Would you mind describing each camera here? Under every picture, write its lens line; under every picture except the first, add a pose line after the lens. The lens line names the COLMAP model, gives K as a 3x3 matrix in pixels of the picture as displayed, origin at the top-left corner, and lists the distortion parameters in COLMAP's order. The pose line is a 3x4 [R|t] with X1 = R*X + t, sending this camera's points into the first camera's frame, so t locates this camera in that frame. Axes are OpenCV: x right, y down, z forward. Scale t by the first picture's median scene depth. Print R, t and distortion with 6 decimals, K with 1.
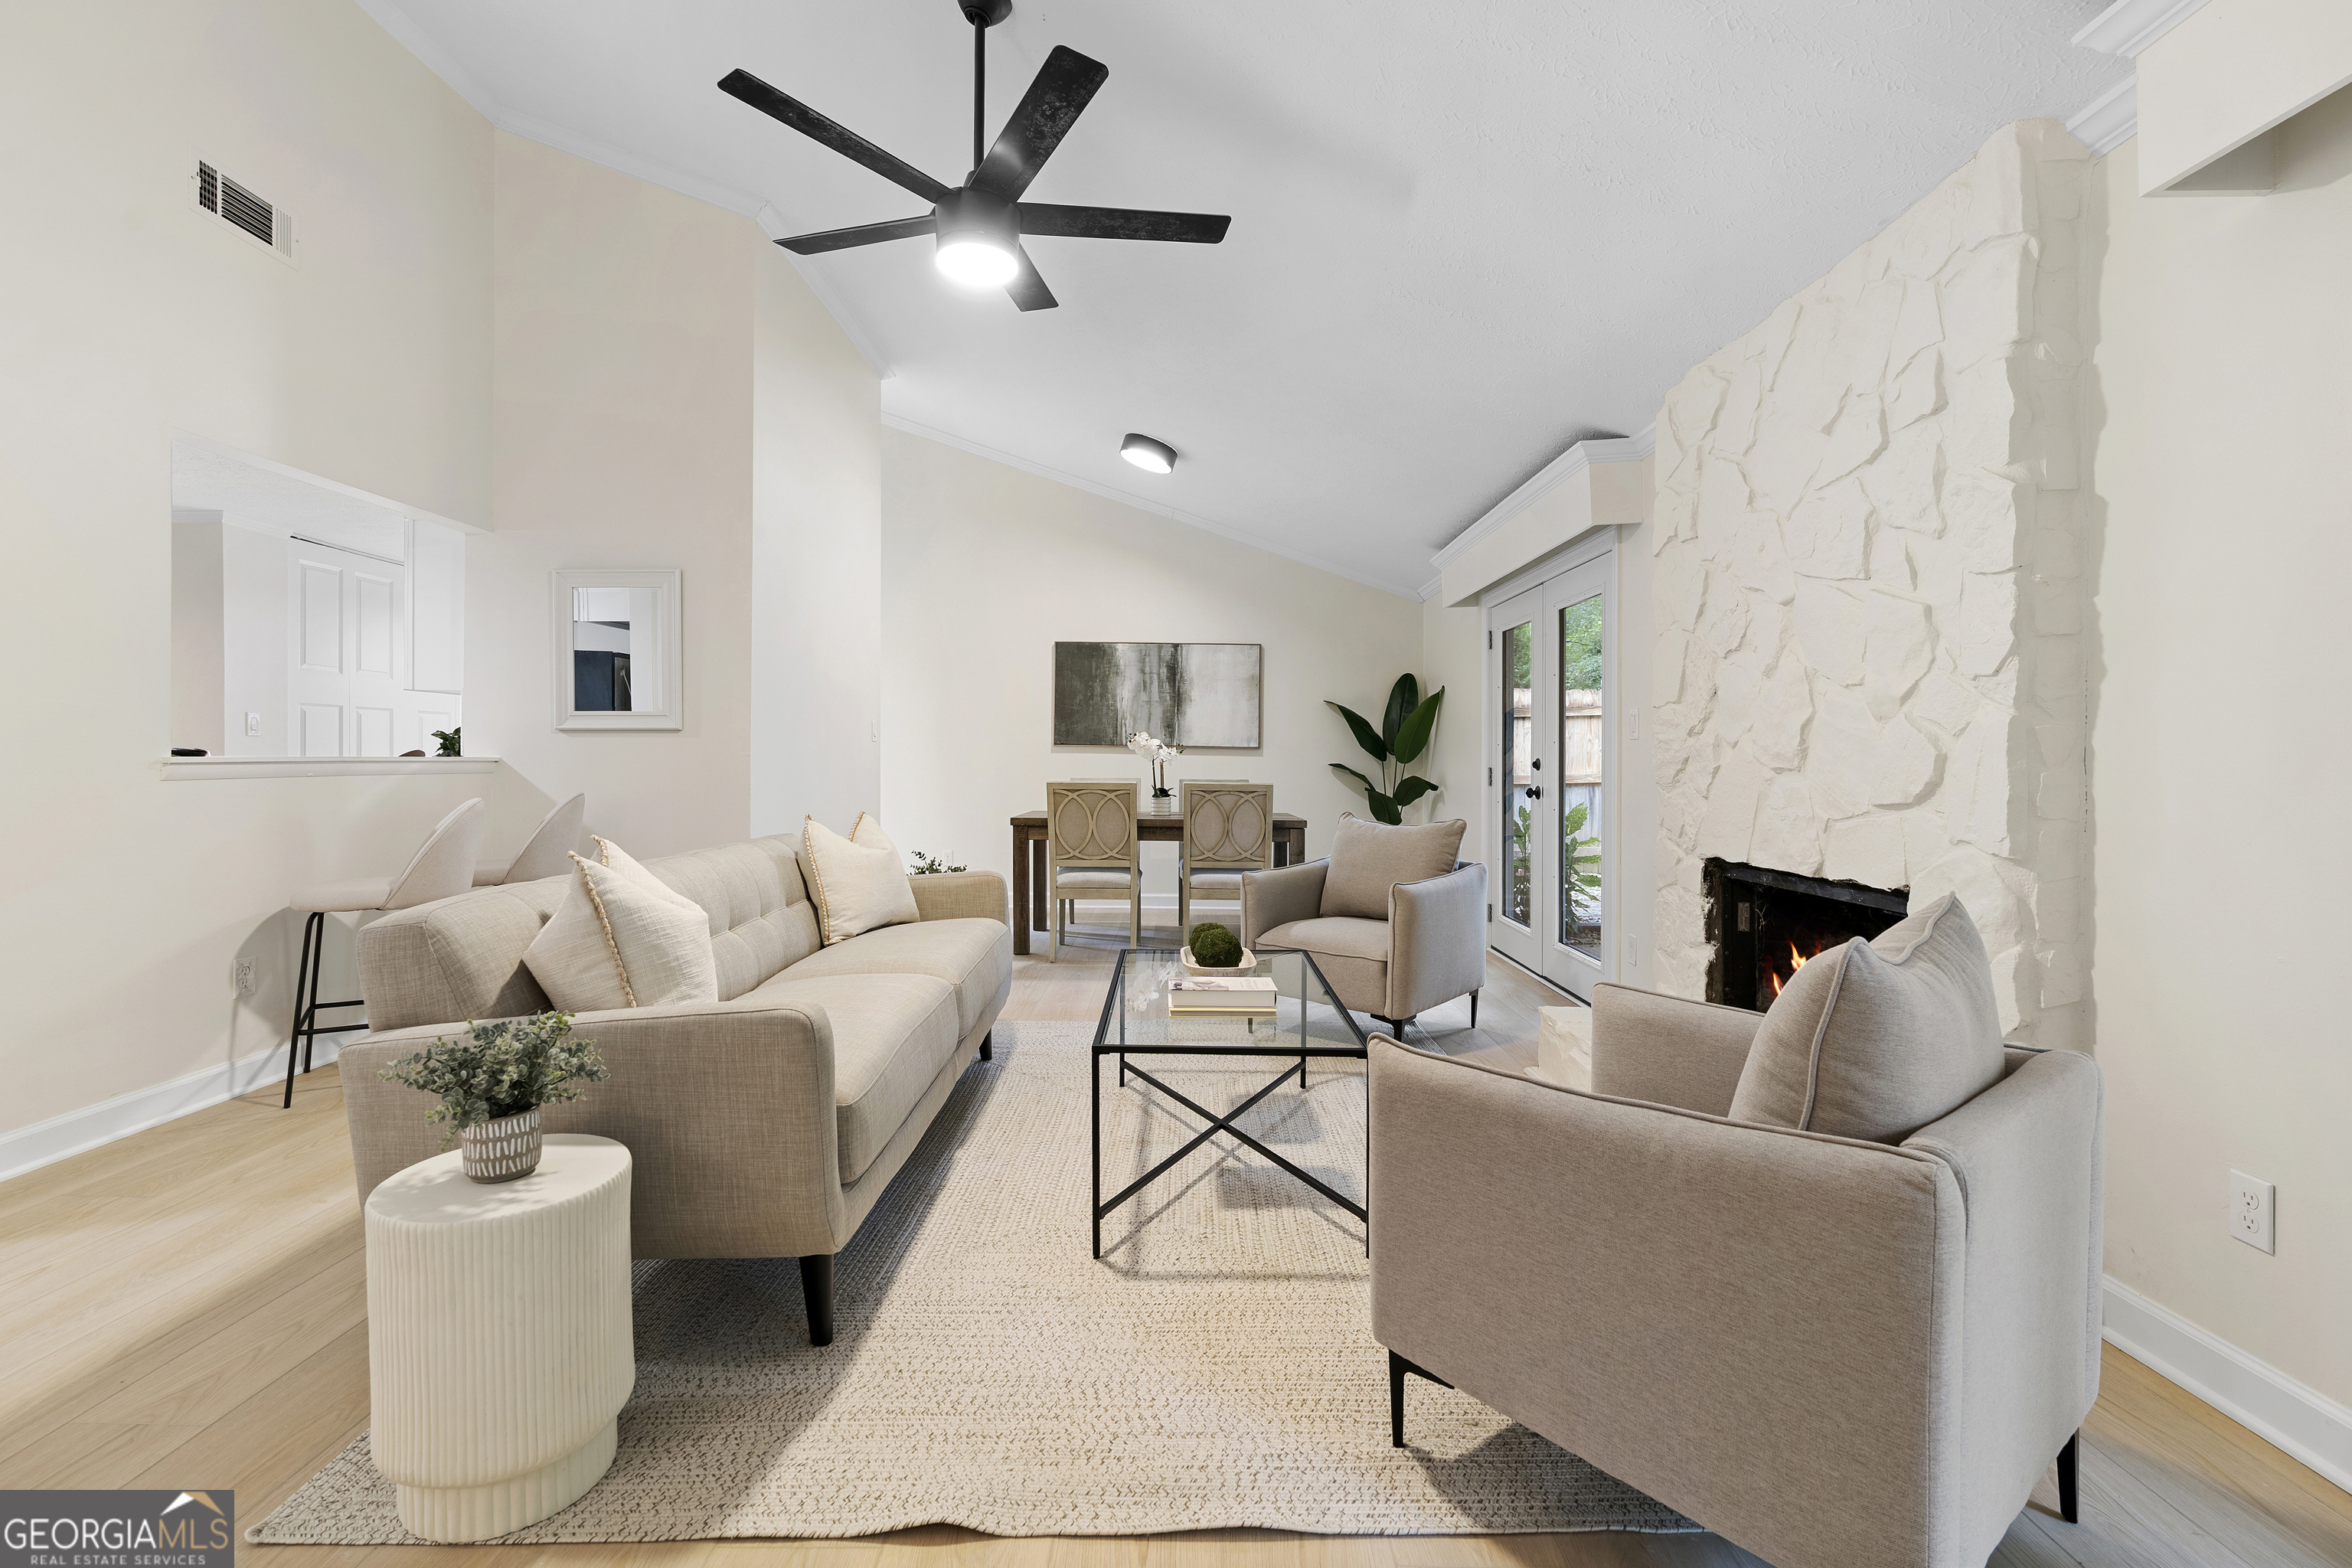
lens RADIAL K [[1066.5, 0, 1170.9], [0, 1066.5, 769.2], [0, 0, 1]] dist [-0.013041, 0.004542]
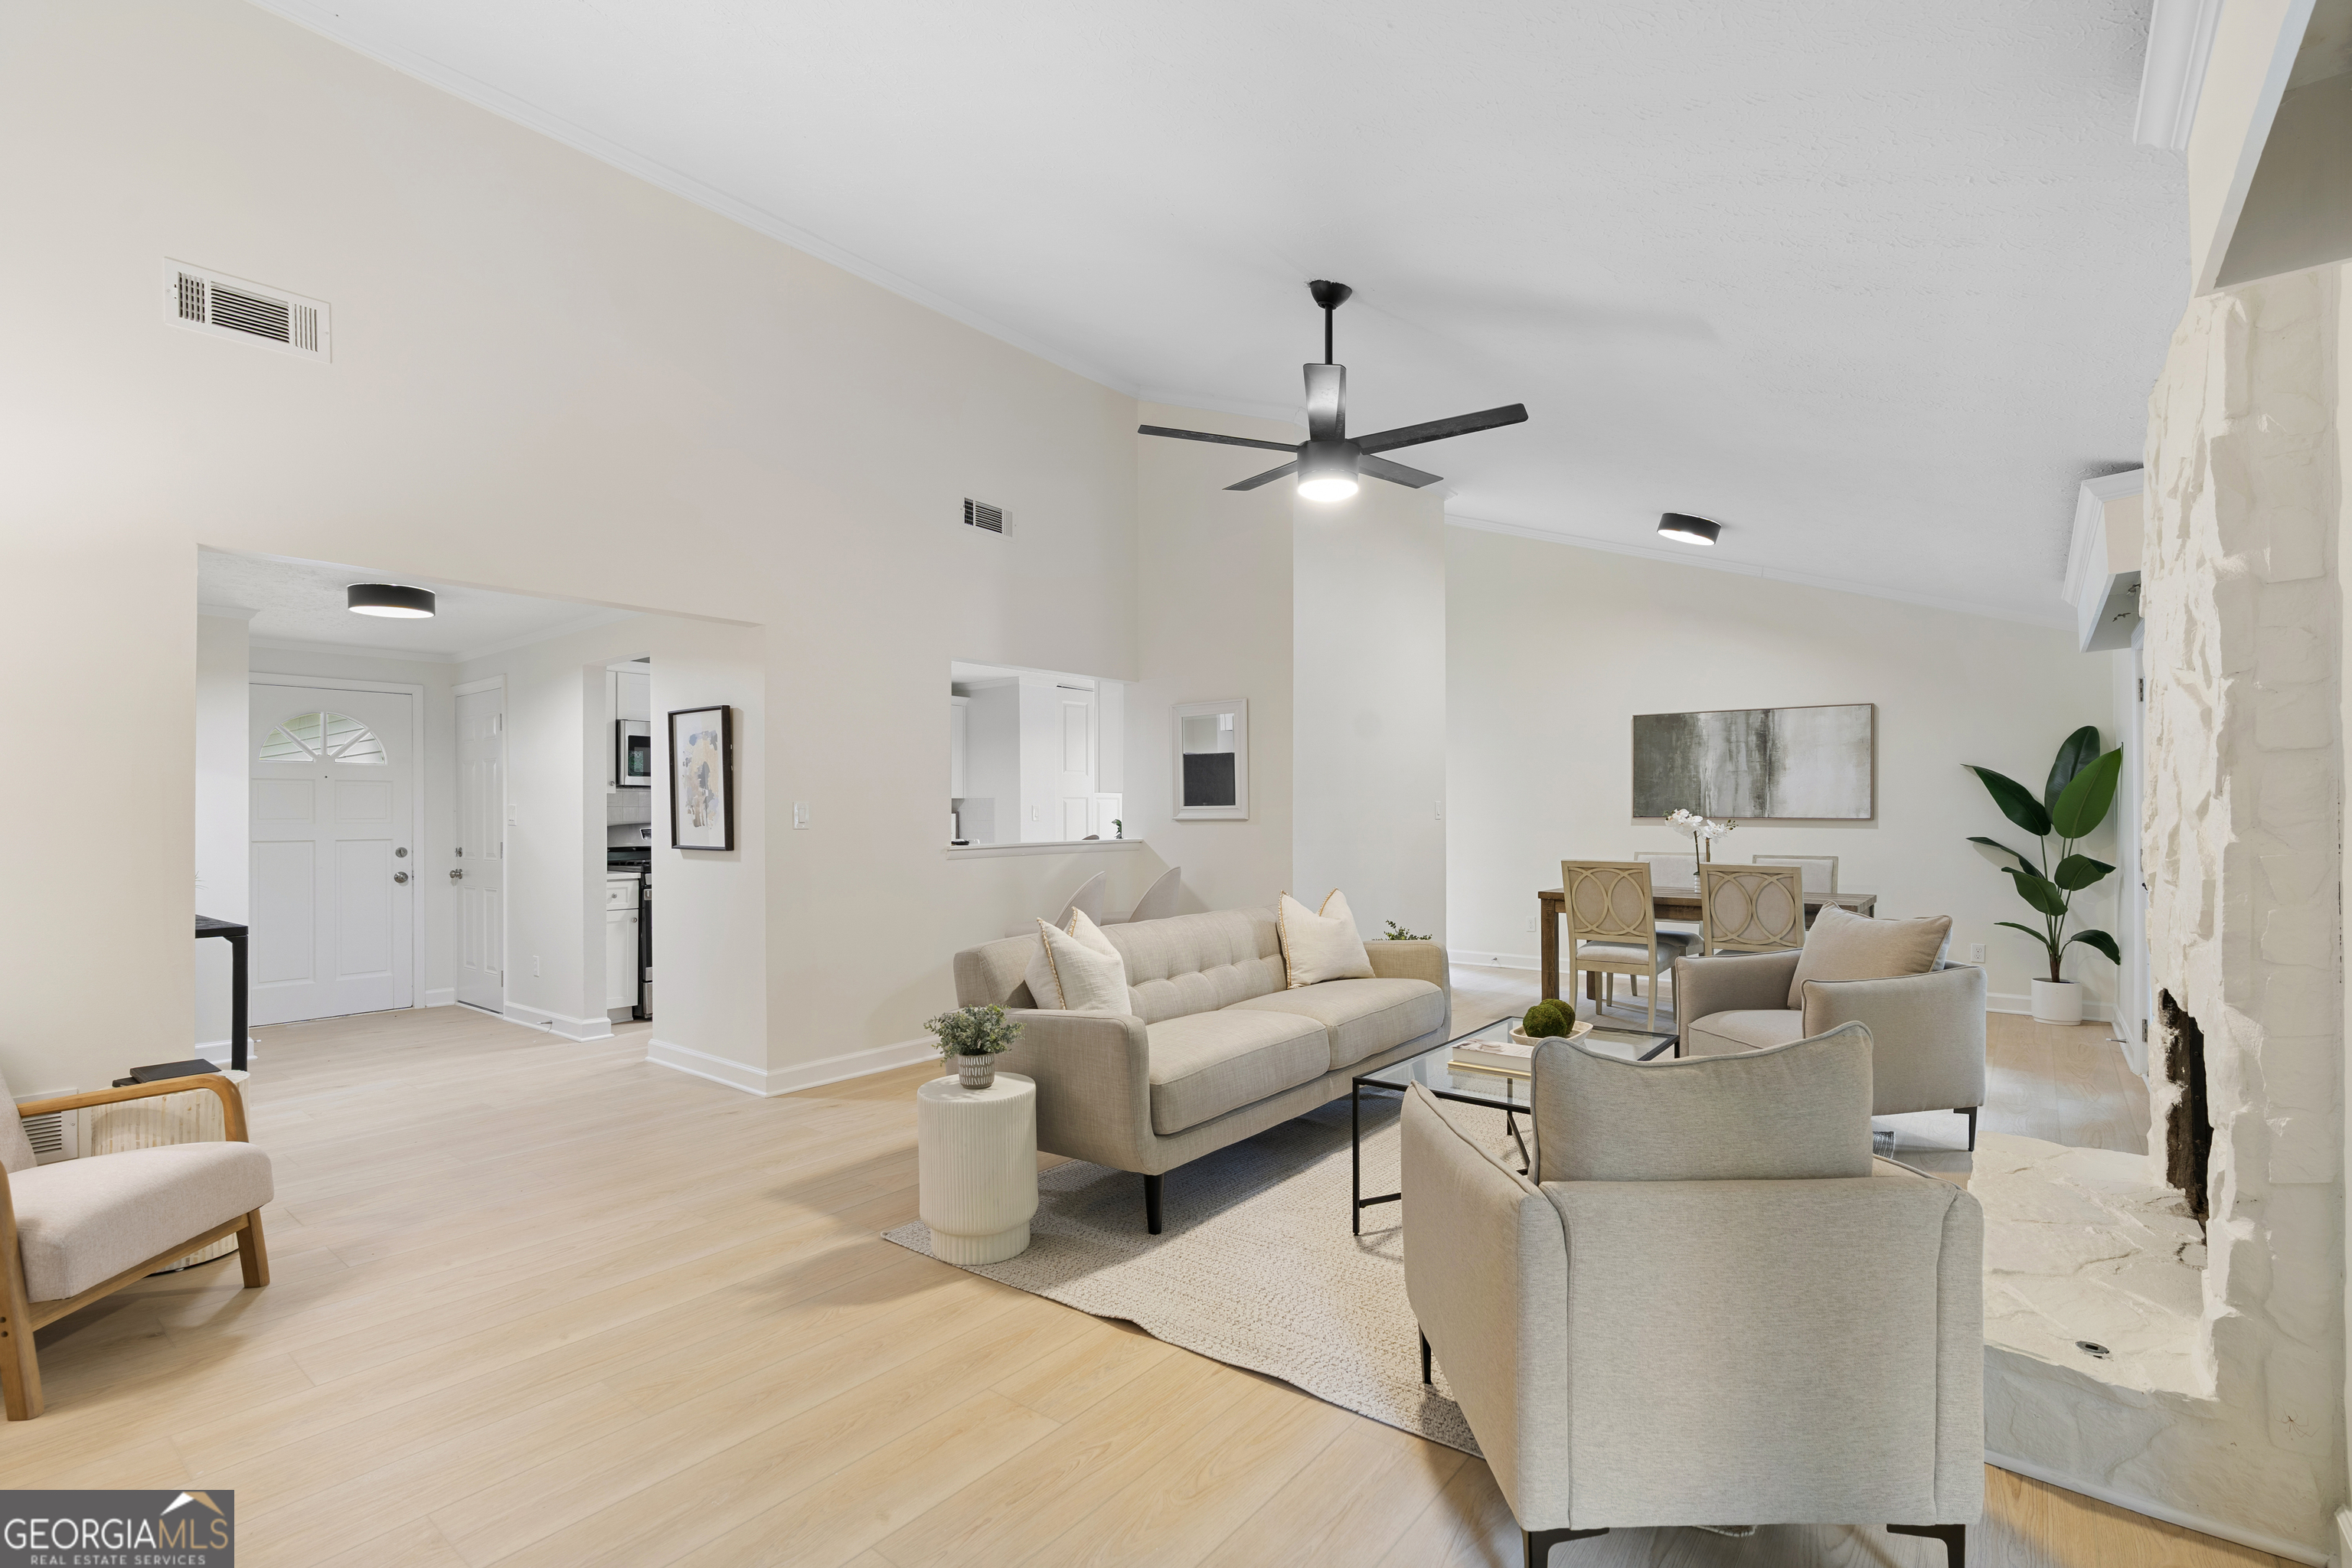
lens RADIAL K [[1066.5, 0, 1177.4], [0, 1066.5, 815.6], [0, 0, 1]] dist [-0.013041, 0.004542]
pose [[0.786318, -0.008142, -0.617769, 0.241141], [0.004386, 0.999962, -0.007597, -0.026149], [0.617807, 0.003264, 0.786323, -0.083816]]
